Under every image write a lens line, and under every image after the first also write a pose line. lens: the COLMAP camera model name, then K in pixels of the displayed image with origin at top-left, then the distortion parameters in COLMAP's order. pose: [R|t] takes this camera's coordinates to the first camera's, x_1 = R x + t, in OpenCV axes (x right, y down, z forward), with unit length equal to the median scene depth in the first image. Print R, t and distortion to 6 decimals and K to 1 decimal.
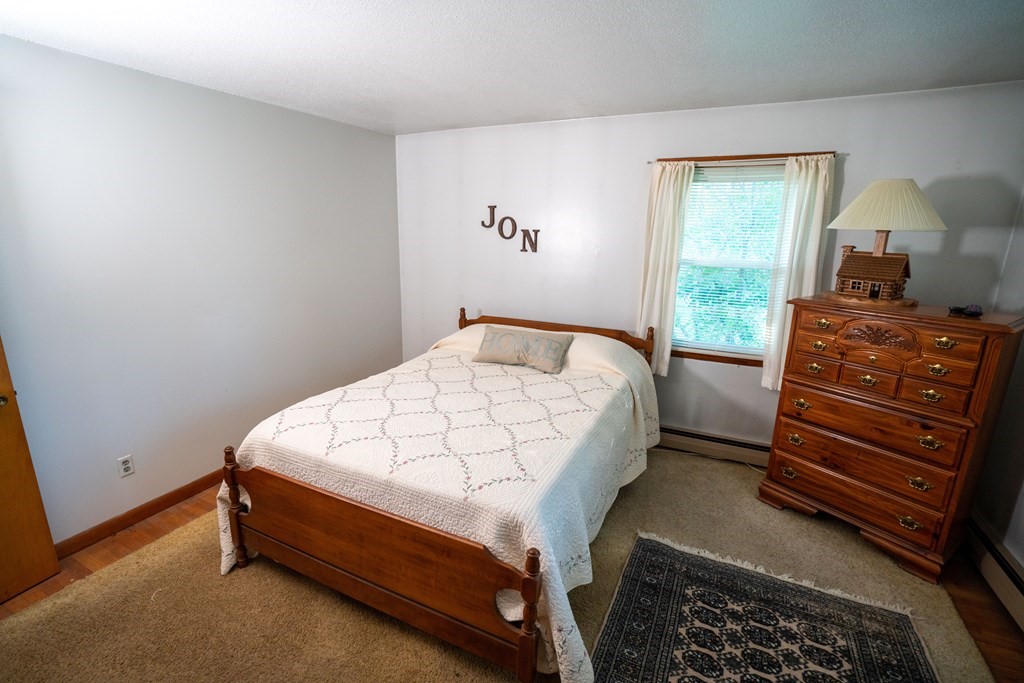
lens RADIAL K [[470.1, 0, 502.5], [0, 470.1, 342.8], [0, 0, 1]] dist [-0.049424, 0.016432]
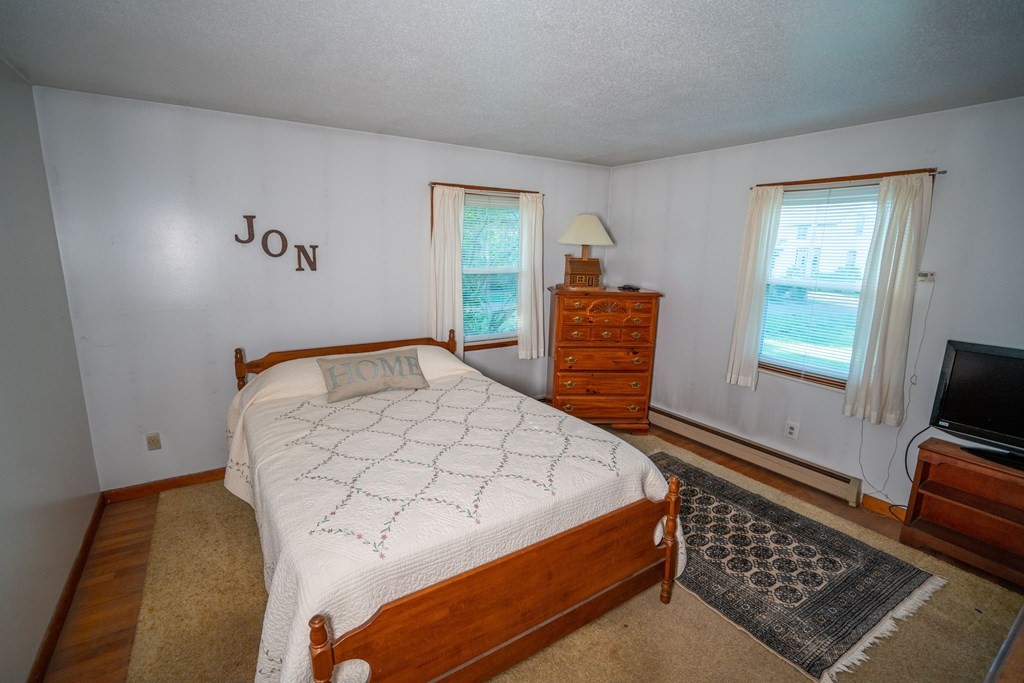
lens RADIAL K [[470.1, 0, 504.9], [0, 470.1, 340.9], [0, 0, 1]] dist [-0.049424, 0.016432]
pose [[0.509835, -0.174026, 0.842486, -0.513601], [0.194612, 0.977269, 0.084097, -0.068298], [-0.837970, 0.121083, 0.532113, 0.250896]]
